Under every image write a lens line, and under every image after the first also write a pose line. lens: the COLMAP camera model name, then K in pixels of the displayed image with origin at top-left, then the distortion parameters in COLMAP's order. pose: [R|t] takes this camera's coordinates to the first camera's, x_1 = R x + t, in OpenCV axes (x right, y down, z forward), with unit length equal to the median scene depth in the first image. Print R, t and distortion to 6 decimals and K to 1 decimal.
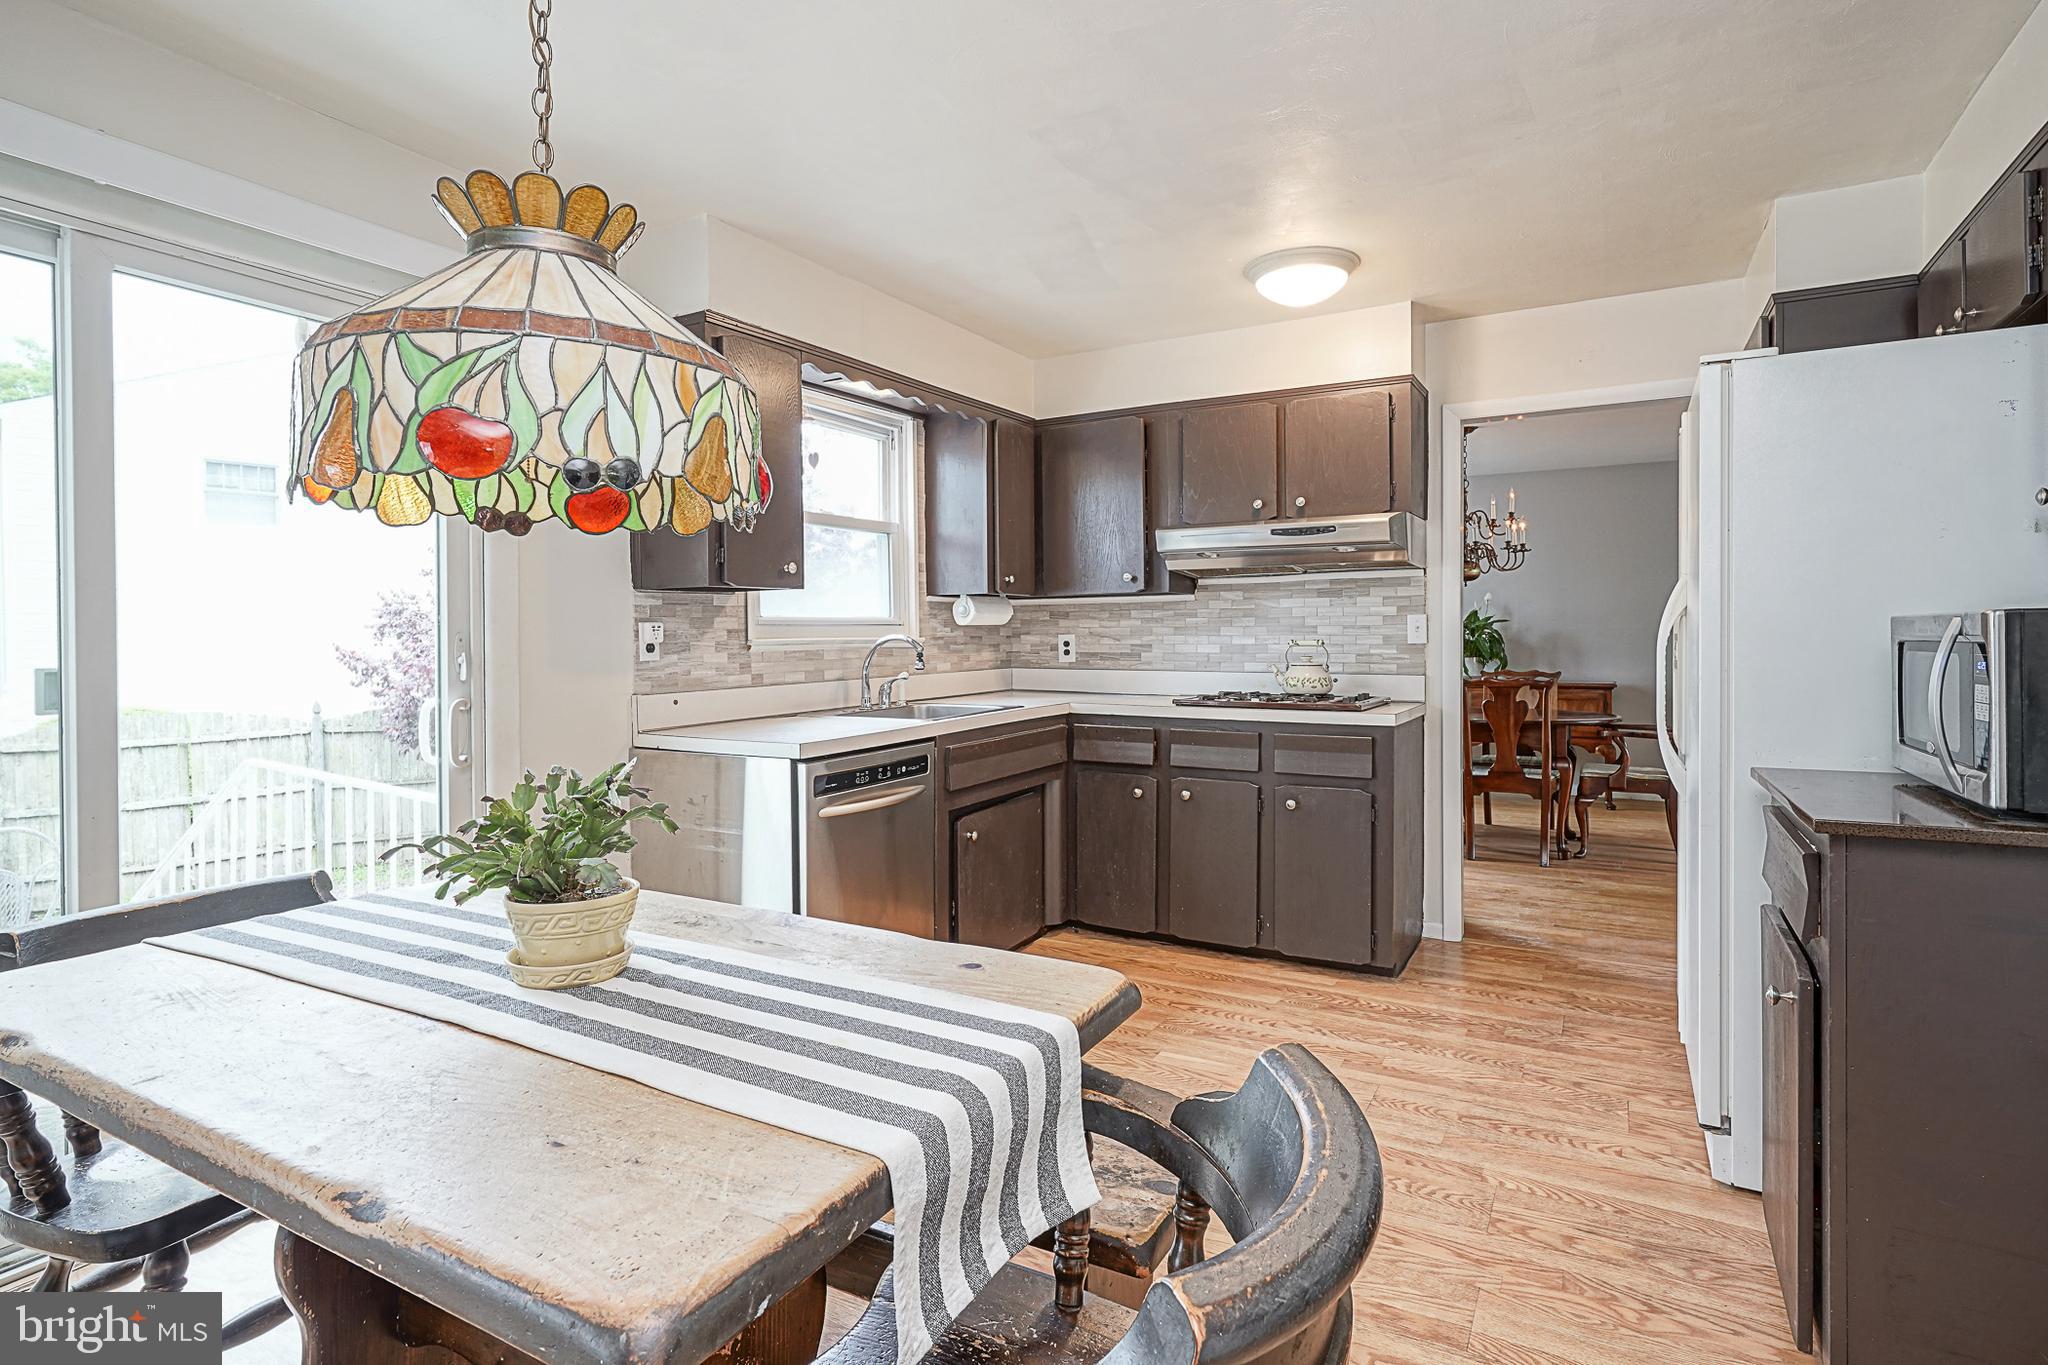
lens RADIAL K [[985.1, 0, 1057.8], [0, 985.1, 650.8], [0, 0, 1]] dist [0.000962, 0.003068]
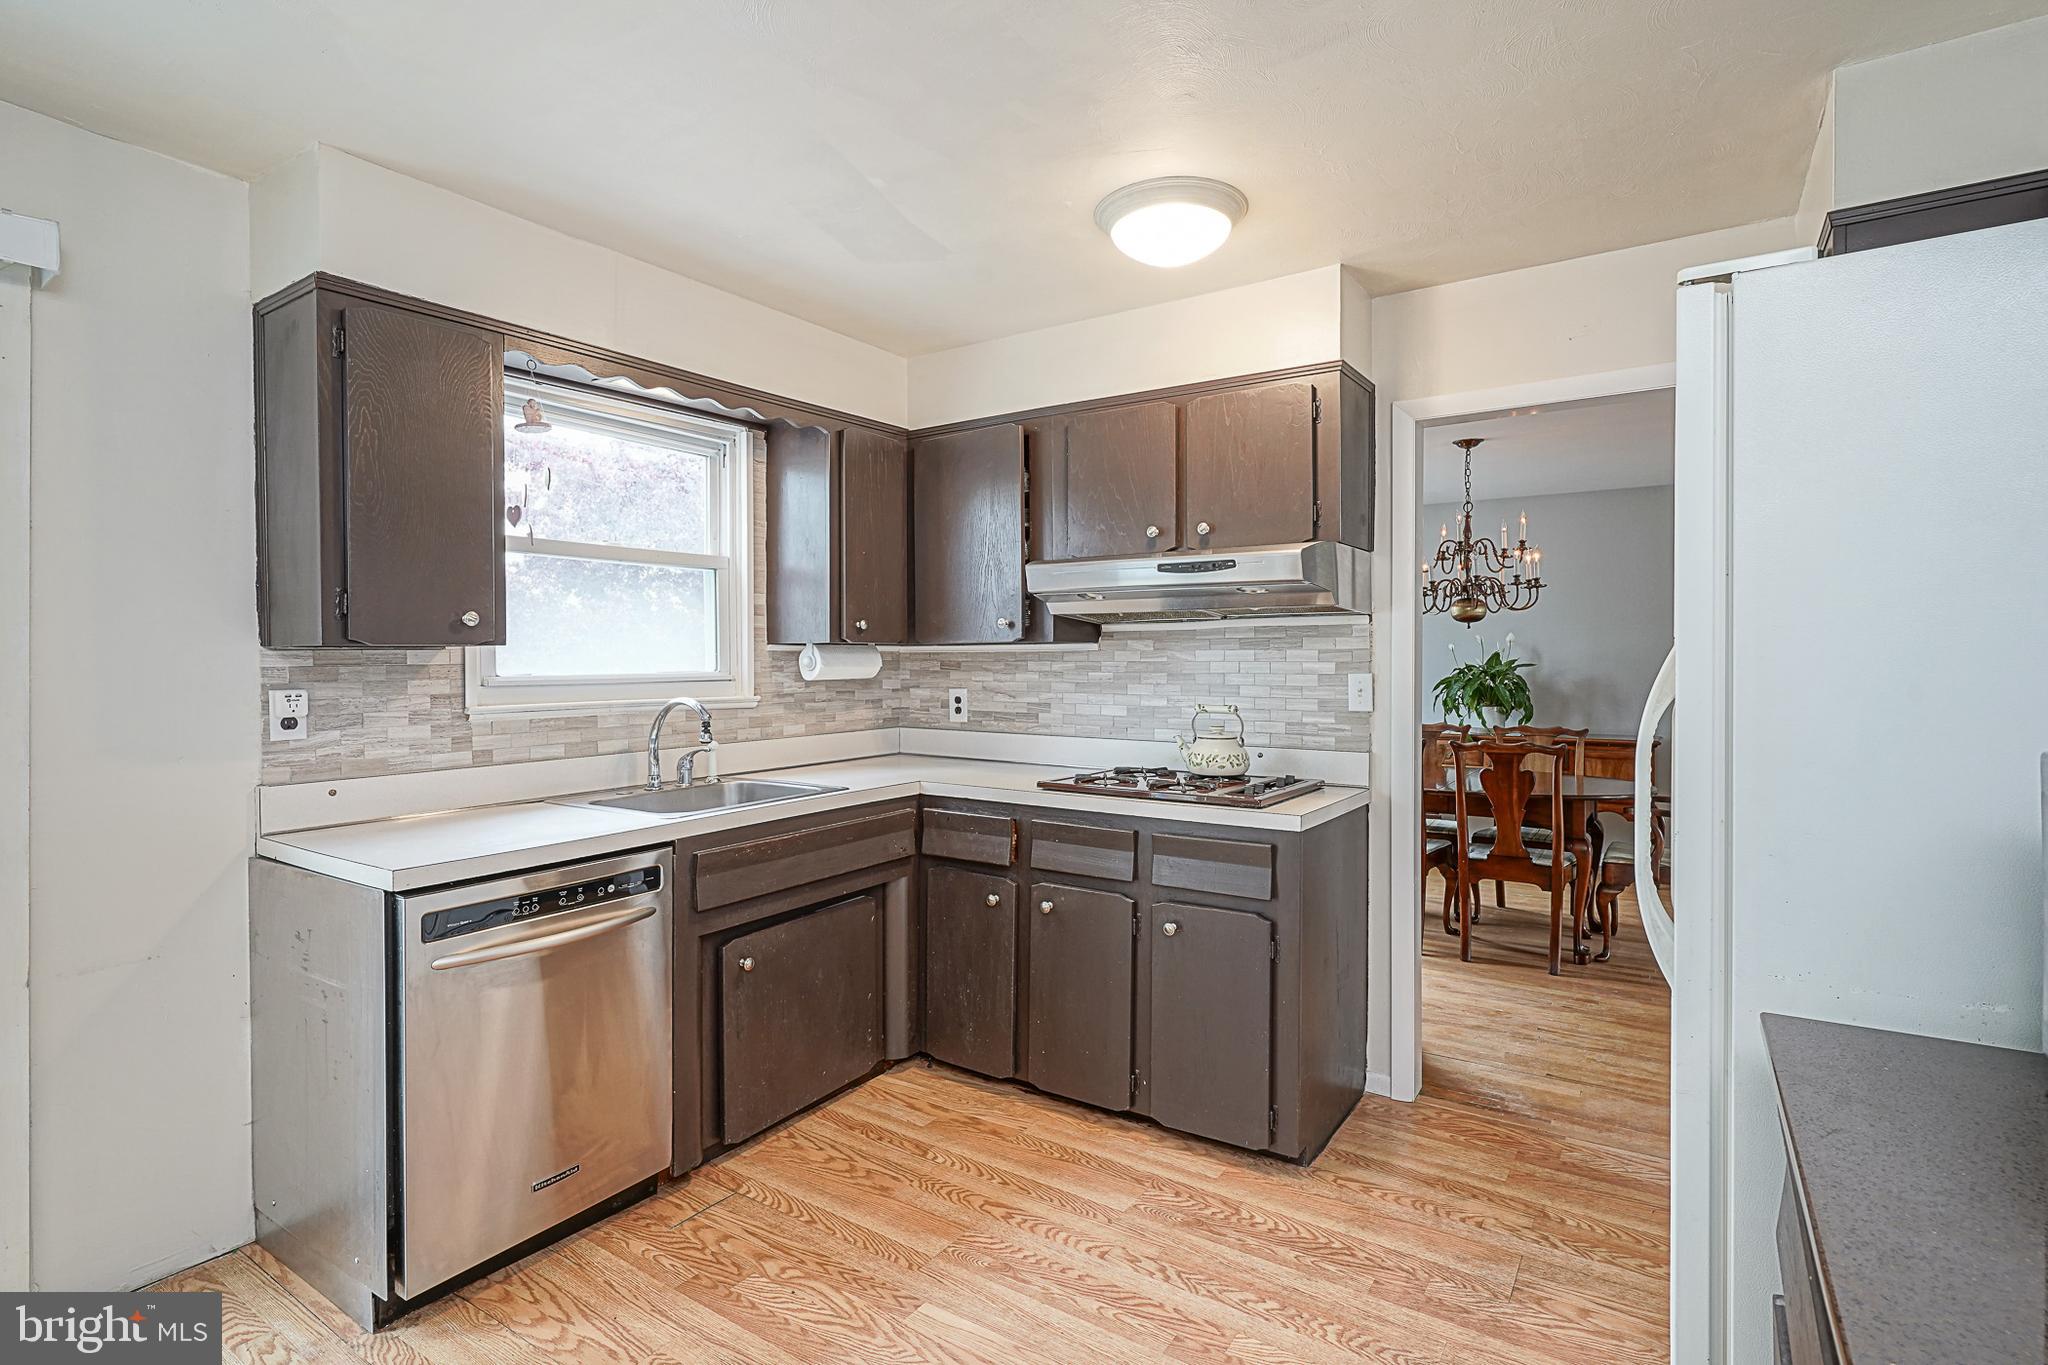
lens RADIAL K [[981.0, 0, 1050.2], [0, 981.0, 673.6], [0, 0, 1]] dist [-0.000578, 0.001032]
pose [[0.997851, 0.005858, -0.065264, 0.171472], [-0.006184, 0.999969, -0.004797, -0.031706], [0.065234, 0.005190, 0.997857, 0.214790]]
